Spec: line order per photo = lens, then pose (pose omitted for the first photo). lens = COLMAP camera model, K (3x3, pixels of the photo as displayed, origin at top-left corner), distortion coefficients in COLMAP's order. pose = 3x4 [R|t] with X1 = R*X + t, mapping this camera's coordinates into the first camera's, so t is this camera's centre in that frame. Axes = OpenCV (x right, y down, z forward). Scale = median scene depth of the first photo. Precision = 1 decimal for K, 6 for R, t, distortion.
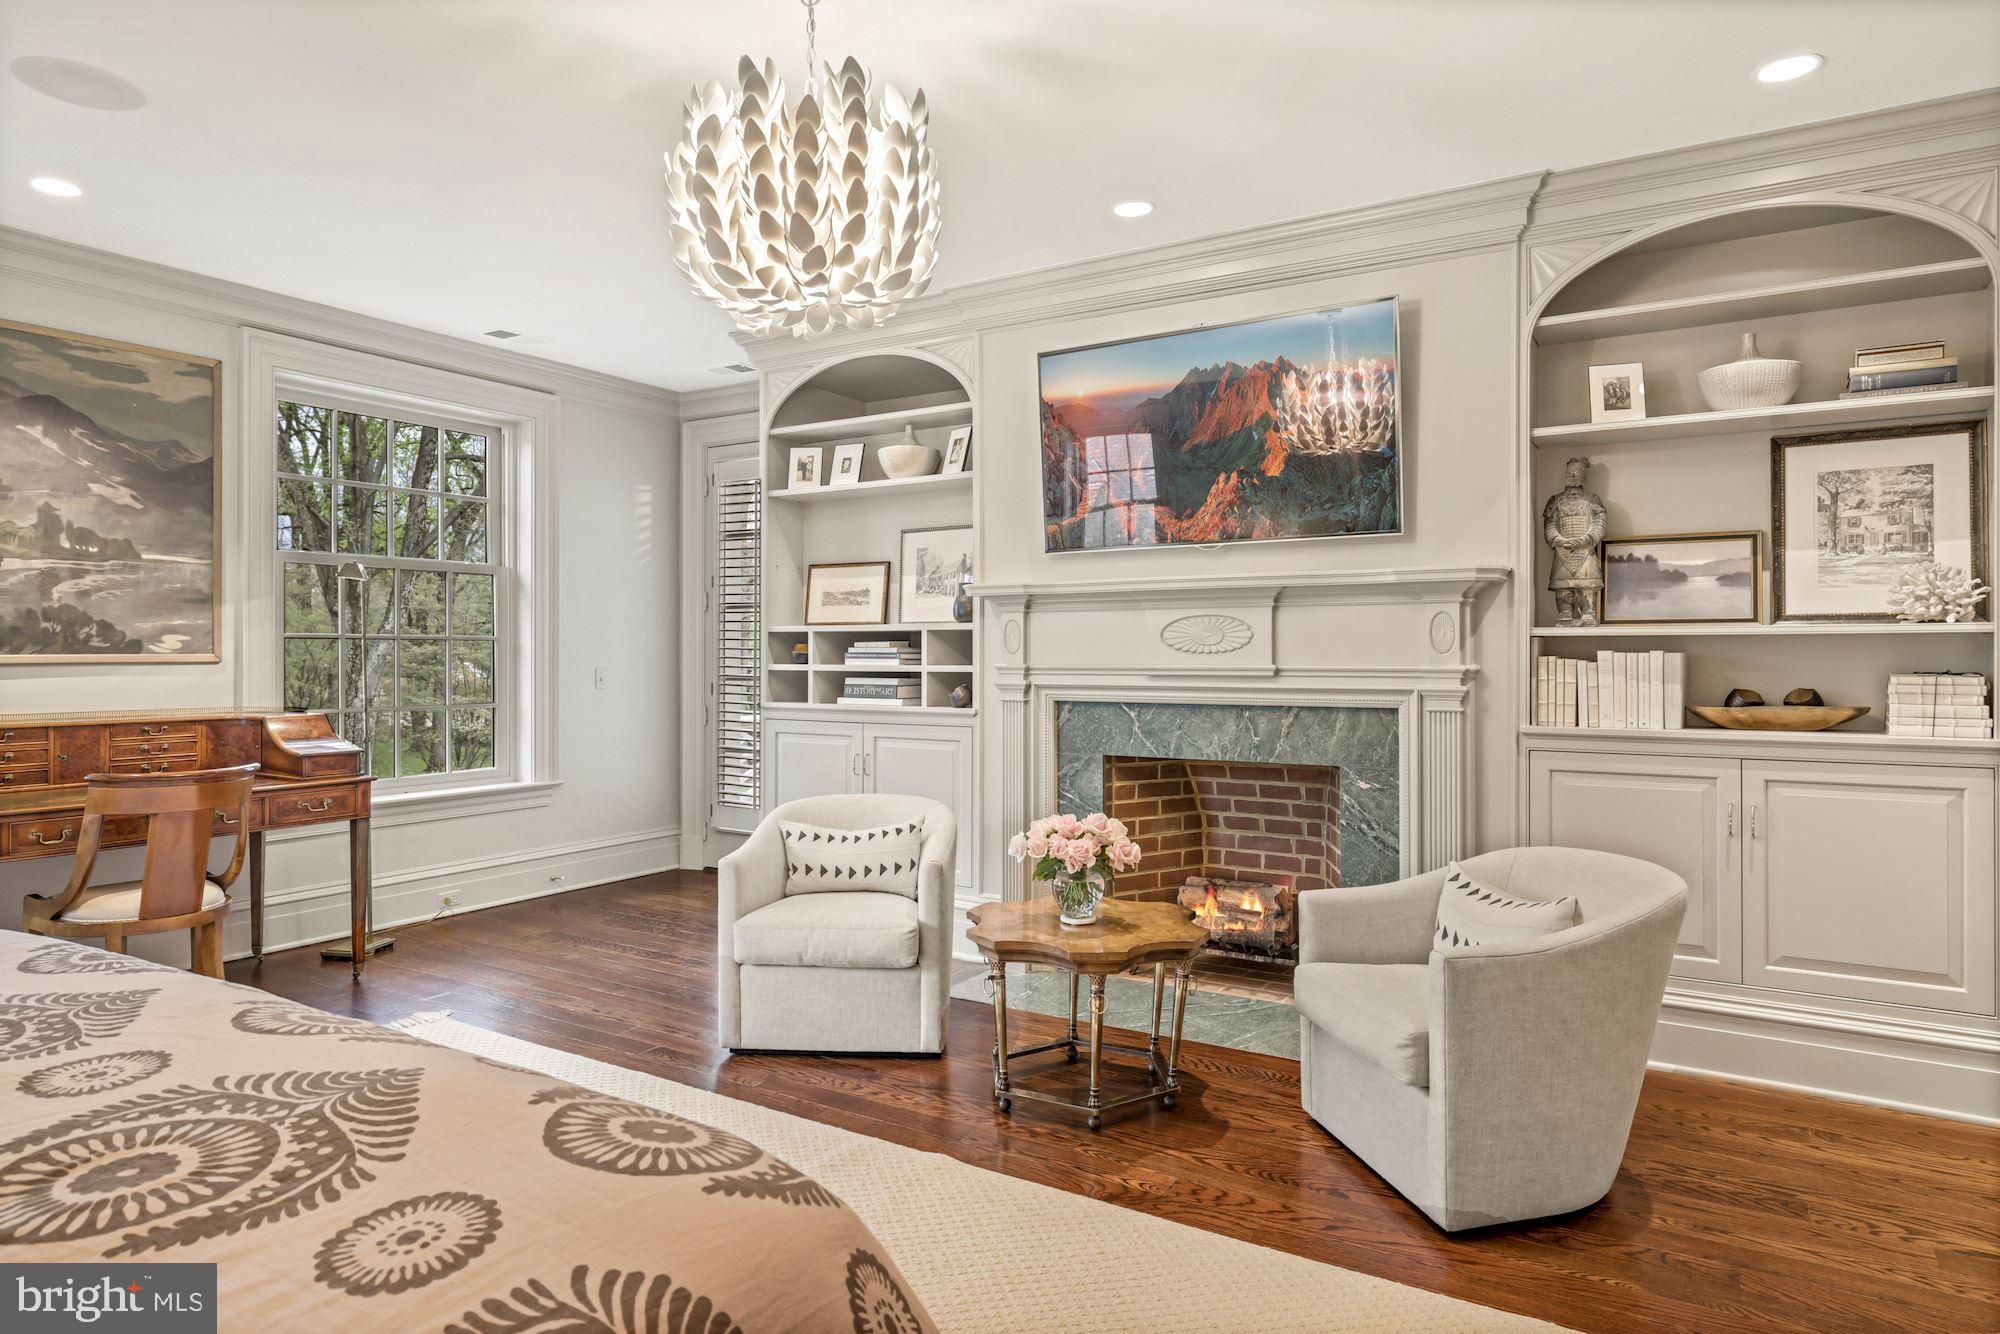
lens RADIAL K [[1201.1, 0, 999.0], [0, 1201.1, 658.1], [0, 0, 1]] dist [-0.000963, -0.000053]
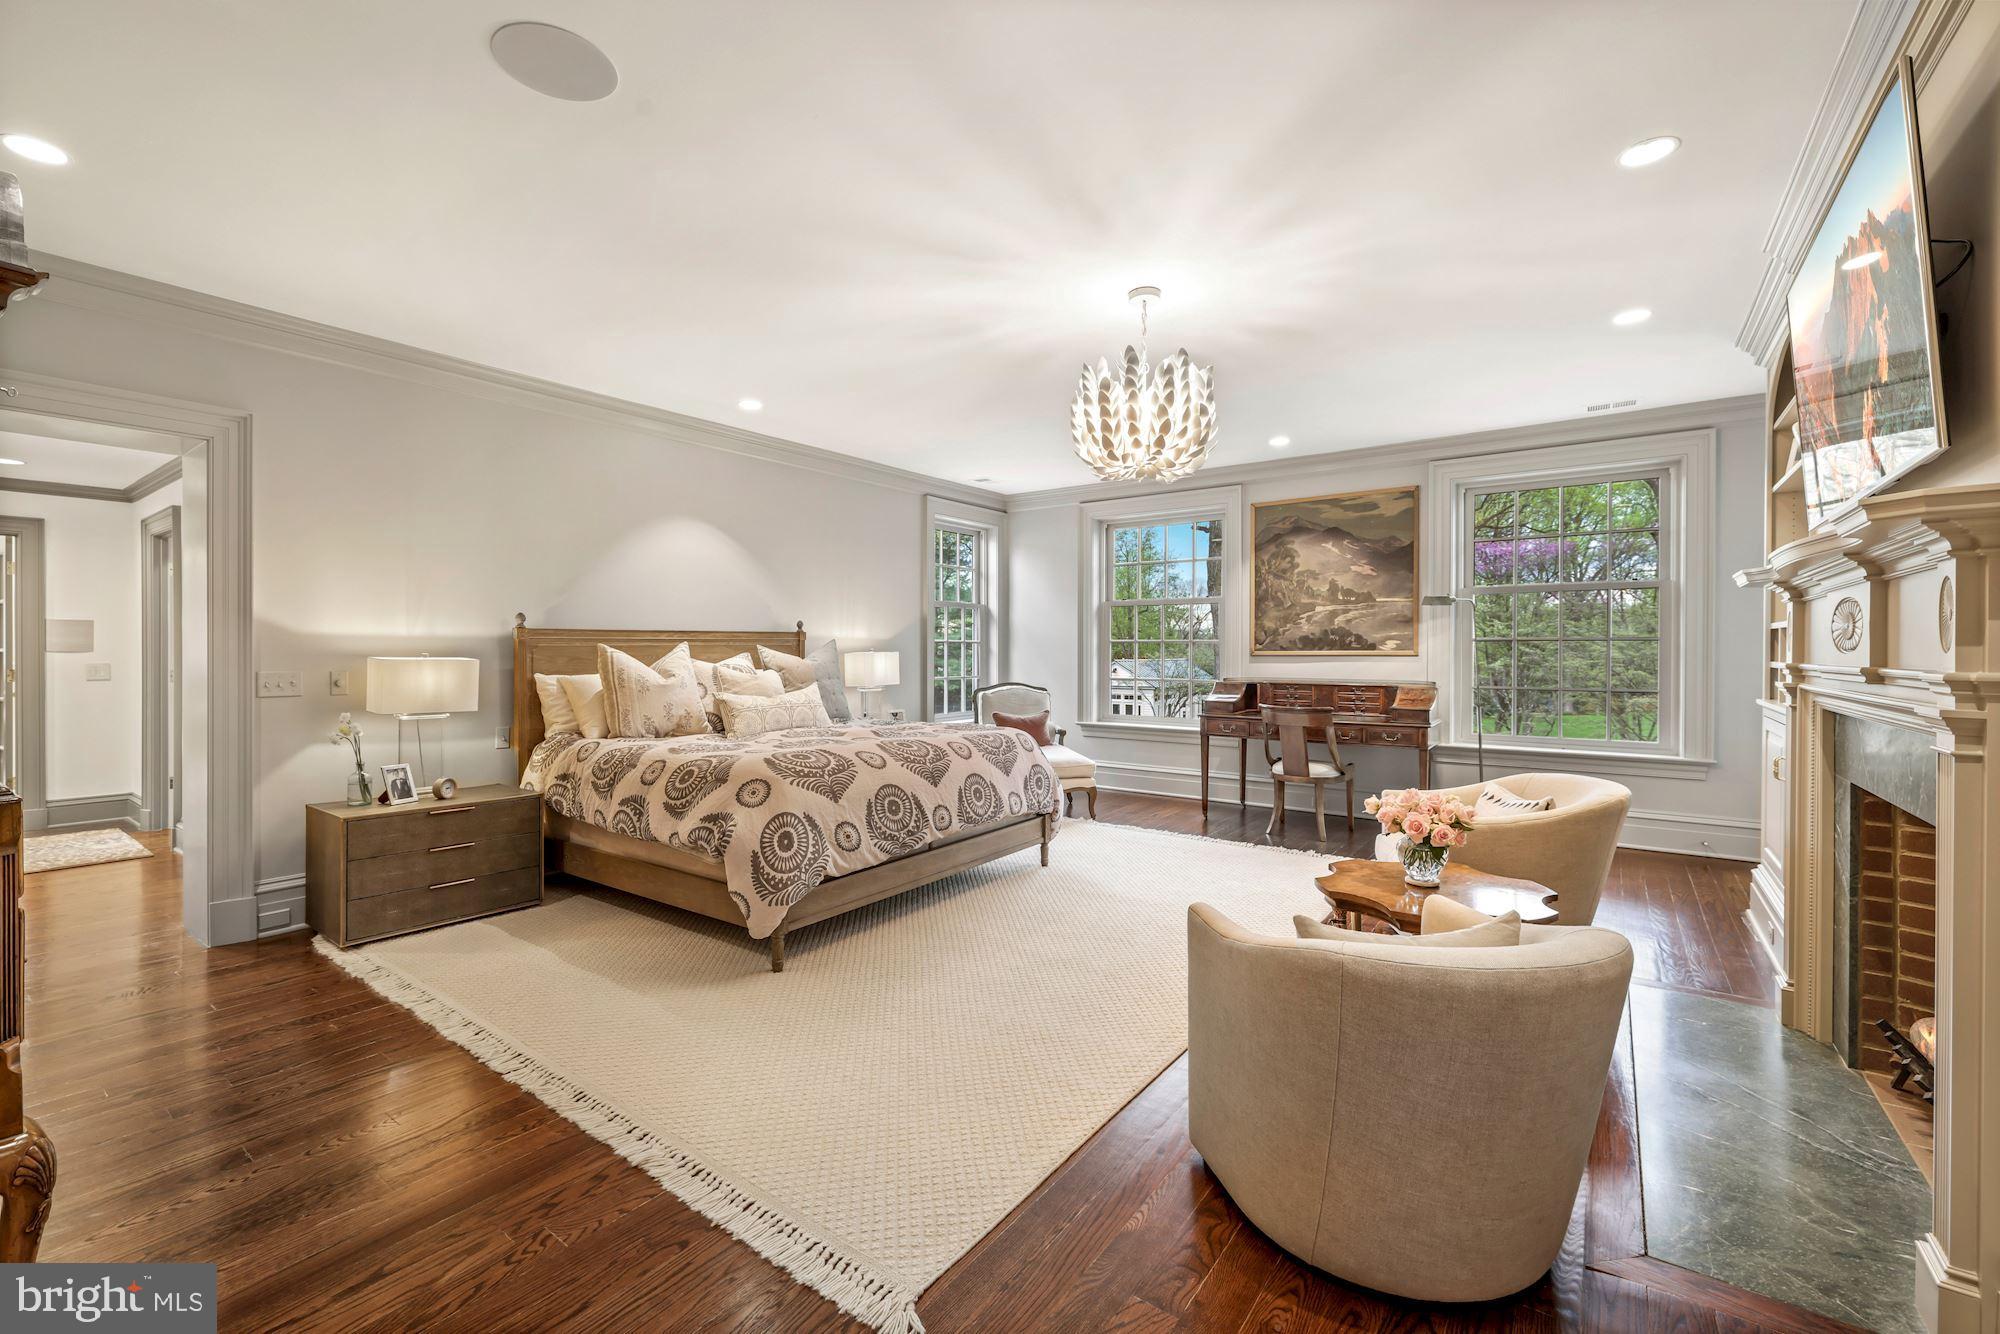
lens RADIAL K [[842.5, 0, 996.6], [0, 842.5, 660.8], [0, 0, 1]] dist [0.000151, 0.000002]
pose [[-0.064035, 0.005312, -0.997934, 0.687579], [-0.005472, 0.999969, 0.005674, 0.008750], [0.997933, 0.005824, -0.064004, 0.492269]]
